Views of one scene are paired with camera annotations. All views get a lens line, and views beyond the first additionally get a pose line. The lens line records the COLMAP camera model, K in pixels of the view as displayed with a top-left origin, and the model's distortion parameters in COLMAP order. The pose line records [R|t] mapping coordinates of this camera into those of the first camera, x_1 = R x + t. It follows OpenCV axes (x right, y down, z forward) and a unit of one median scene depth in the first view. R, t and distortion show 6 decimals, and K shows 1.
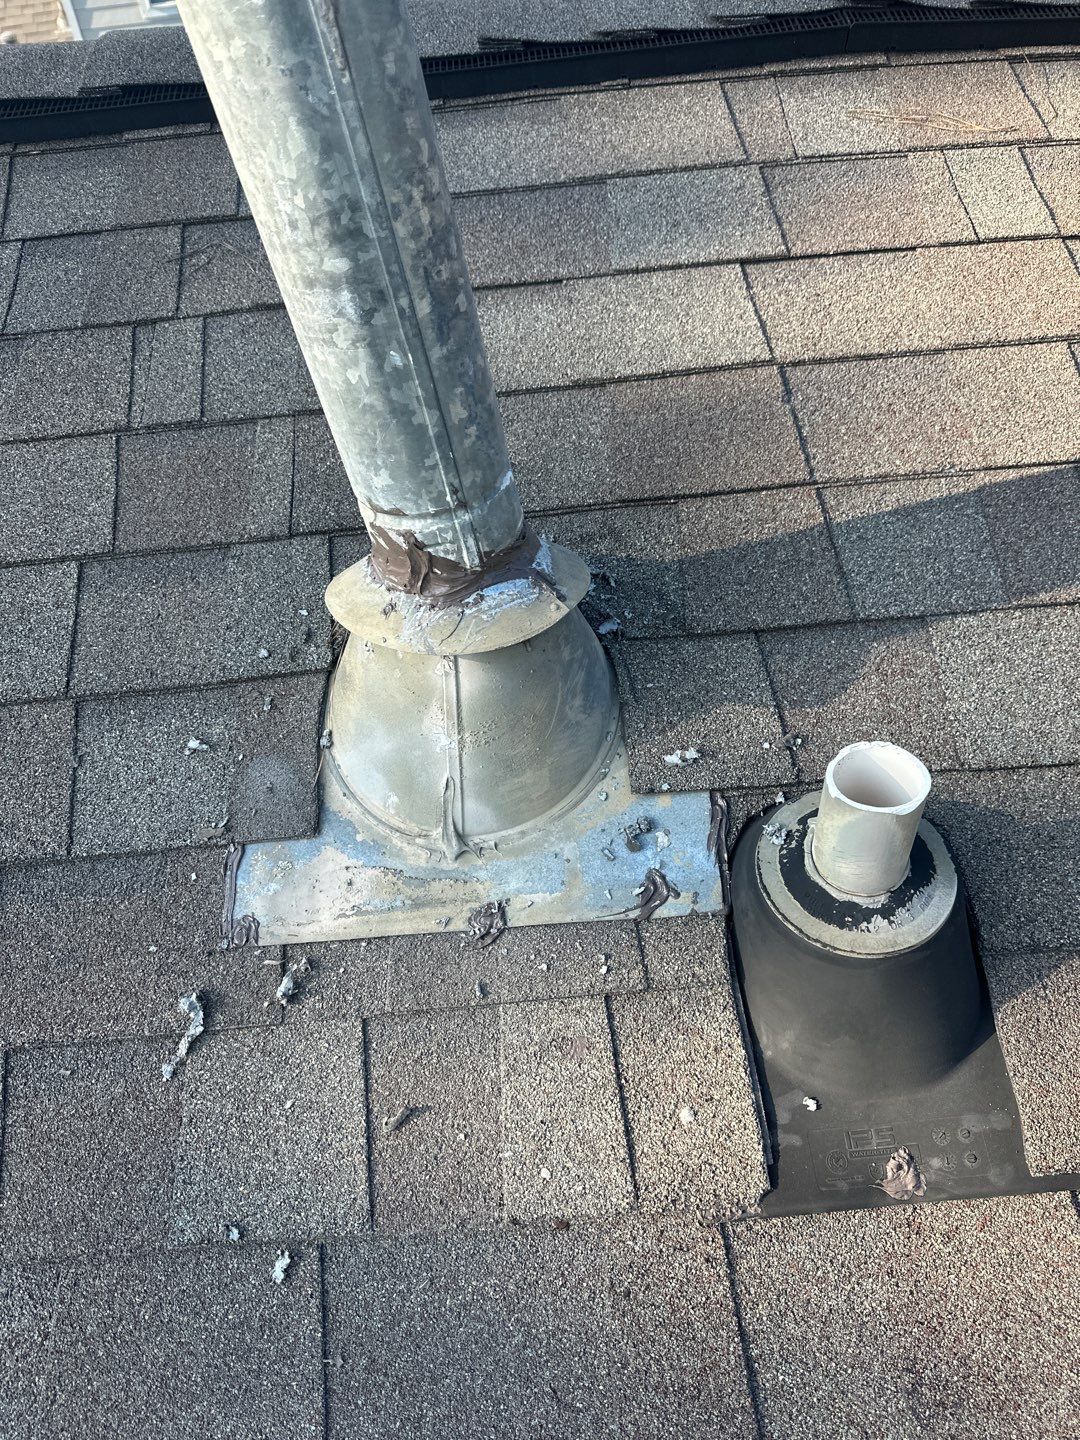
lens RADIAL K [[1035.8, 0, 540.9], [0, 1035.8, 730.5], [0, 0, 1]] dist [0.012457, -0.024432]
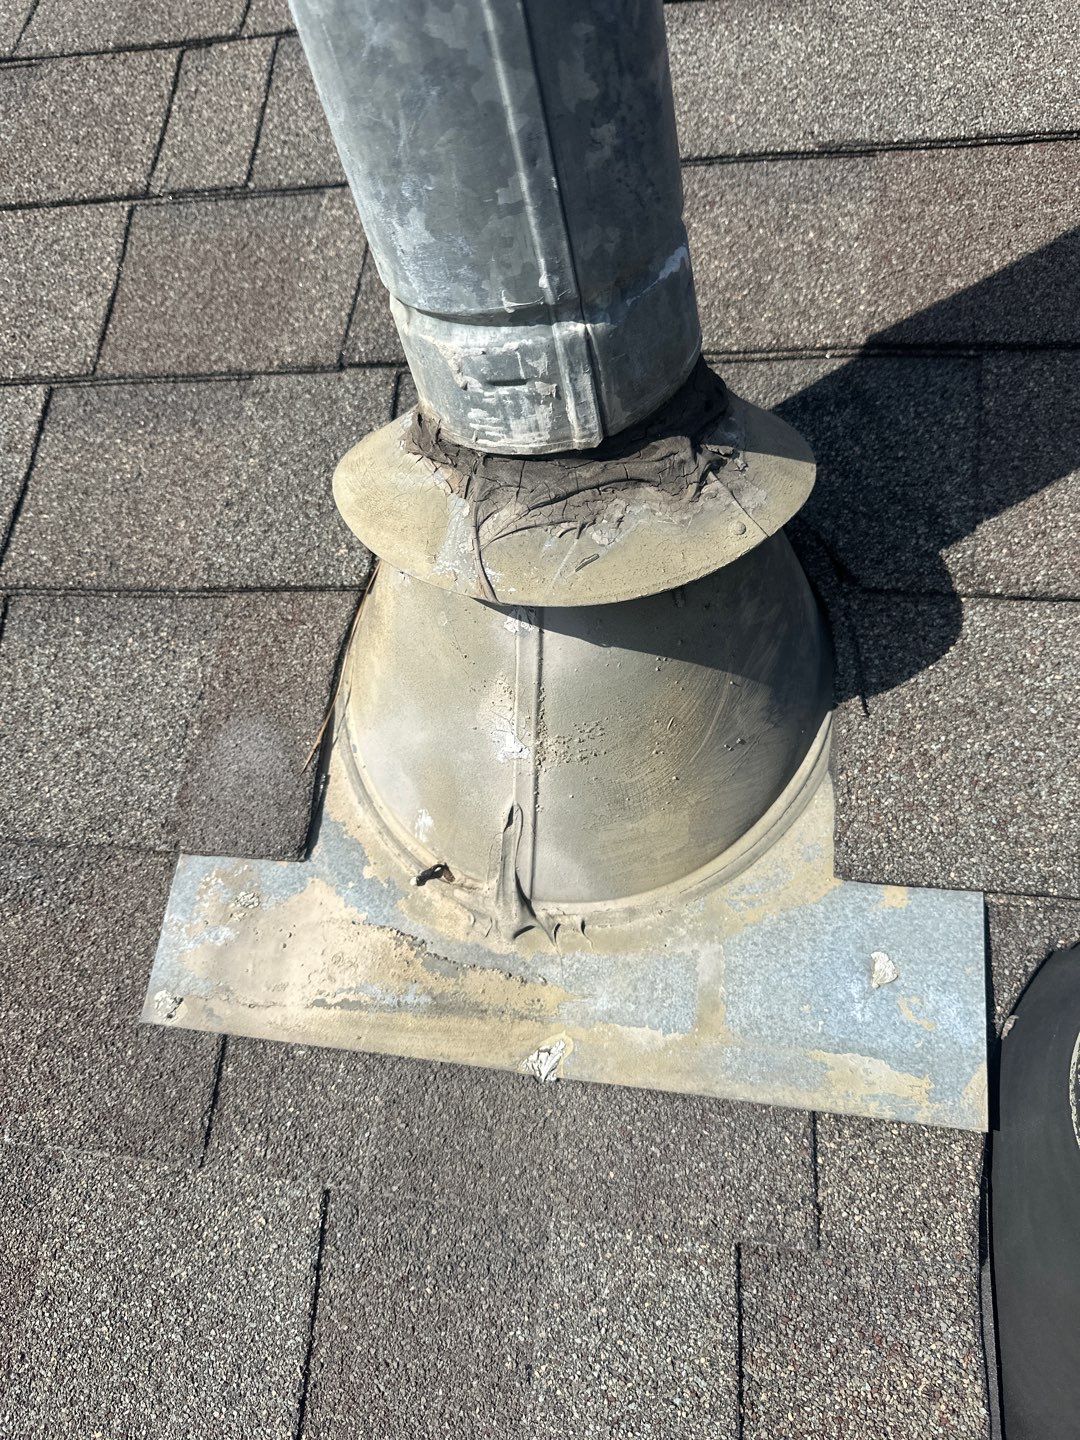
lens RADIAL K [[1021.8, 0, 543.5], [0, 1021.8, 728.3], [0, 0, 1]] dist [0.003466, -0.024685]
pose [[0.979730, 0.126852, -0.155044, 0.009461], [-0.109176, 0.987033, 0.117674, -0.063762], [0.167960, -0.098362, 0.980874, 0.436555]]
